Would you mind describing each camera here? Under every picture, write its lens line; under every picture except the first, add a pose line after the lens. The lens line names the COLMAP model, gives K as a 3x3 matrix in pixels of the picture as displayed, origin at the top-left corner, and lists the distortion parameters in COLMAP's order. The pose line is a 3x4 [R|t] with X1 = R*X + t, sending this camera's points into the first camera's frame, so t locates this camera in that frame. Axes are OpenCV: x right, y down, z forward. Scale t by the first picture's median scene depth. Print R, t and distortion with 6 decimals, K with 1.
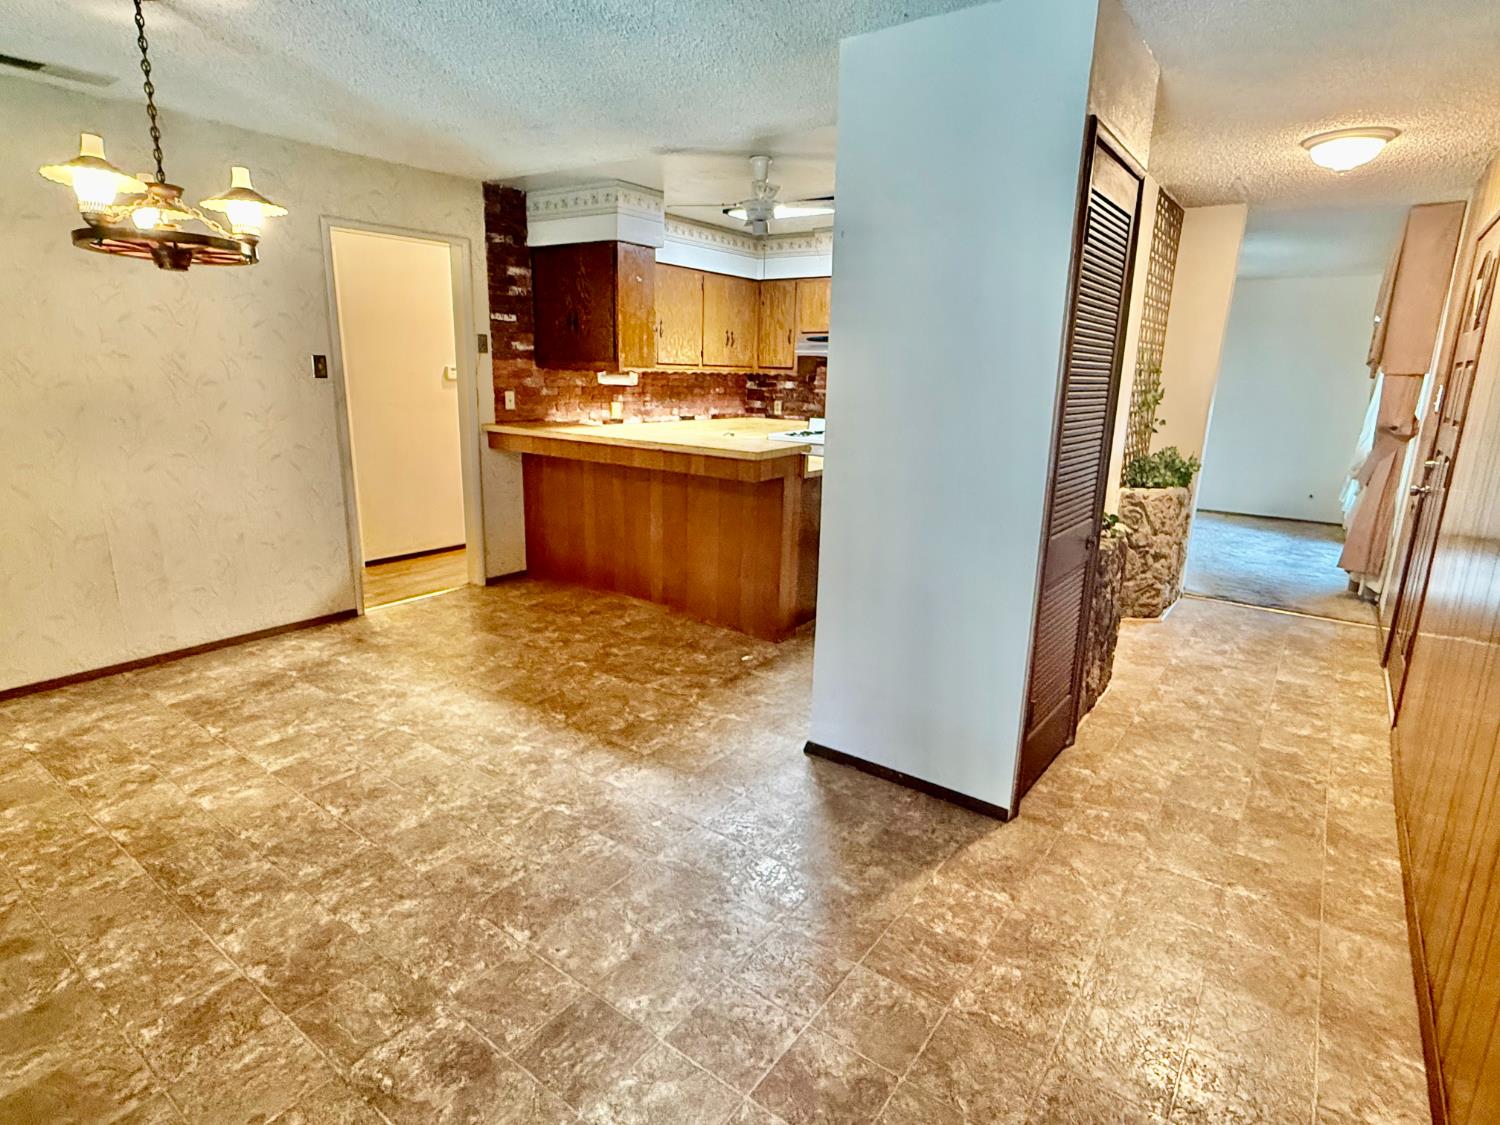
lens RADIAL K [[792.7, 0, 746.5], [0, 792.7, 566.9], [0, 0, 1]] dist [0.000188, -0.000622]
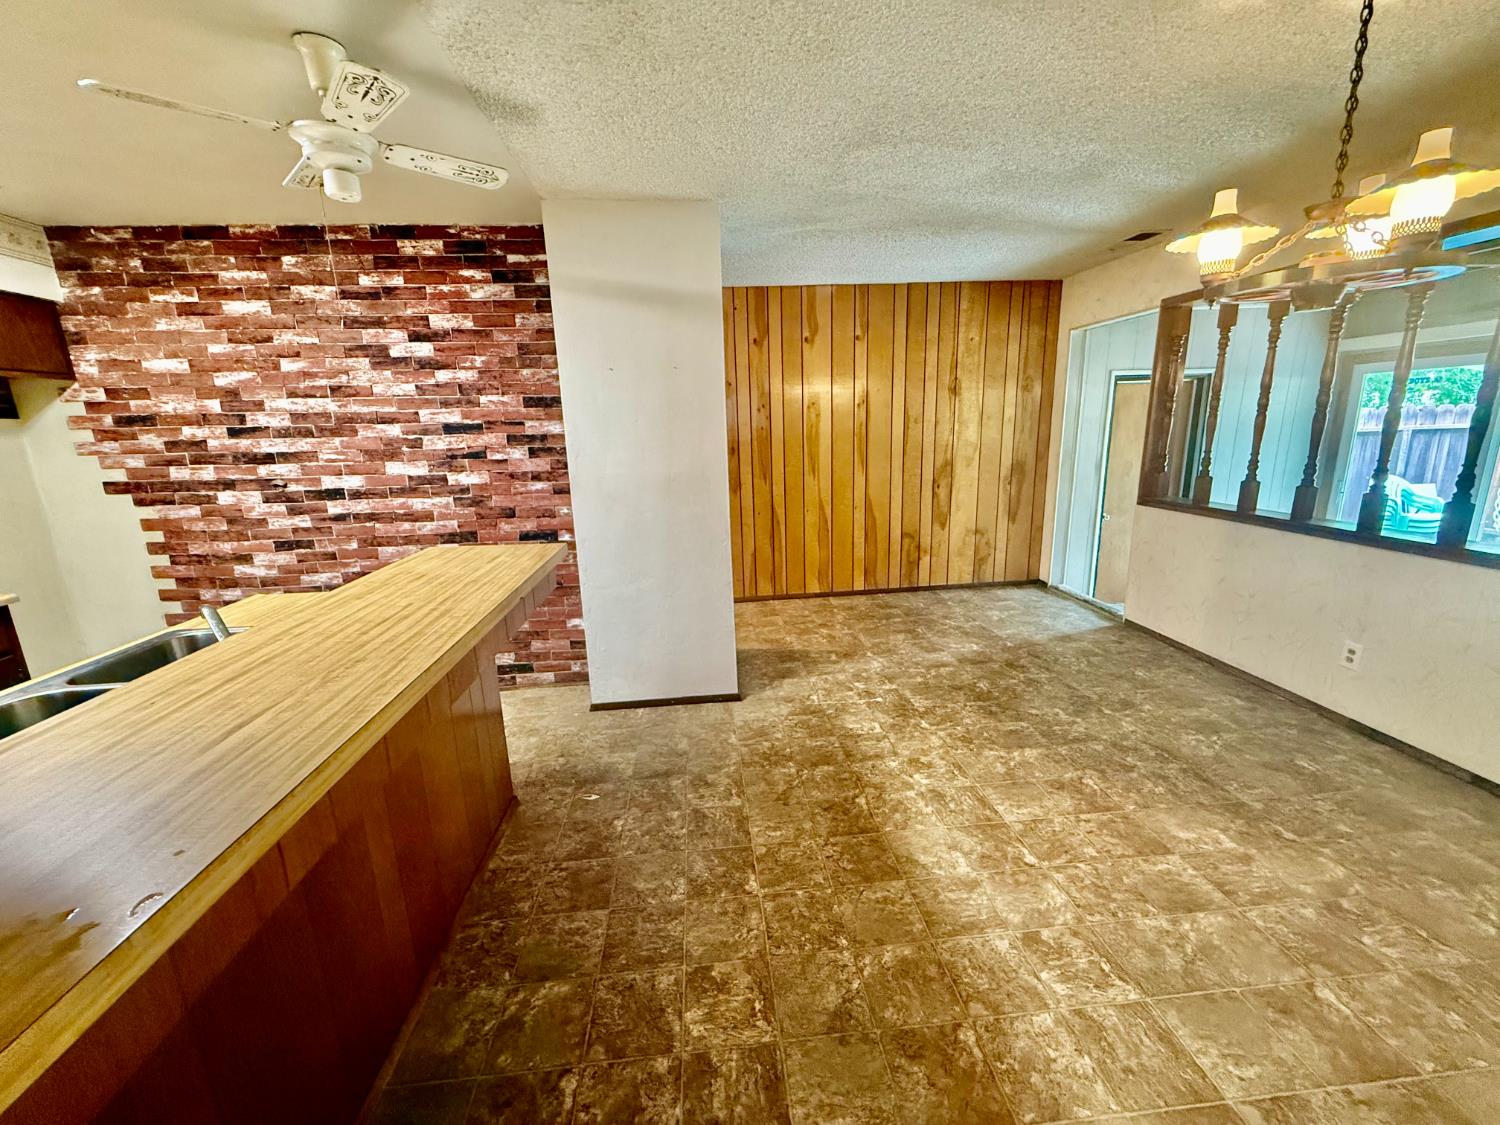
lens RADIAL K [[597.3, 0, 746.3], [0, 597.3, 561.8], [0, 0, 1]] dist [0.000366, 0.000060]
pose [[-0.660792, -0.169939, 0.731077, -0.585662], [0.198351, 0.899866, 0.388456, -0.350779], [-0.723886, 0.401698, -0.560917, 1.318408]]
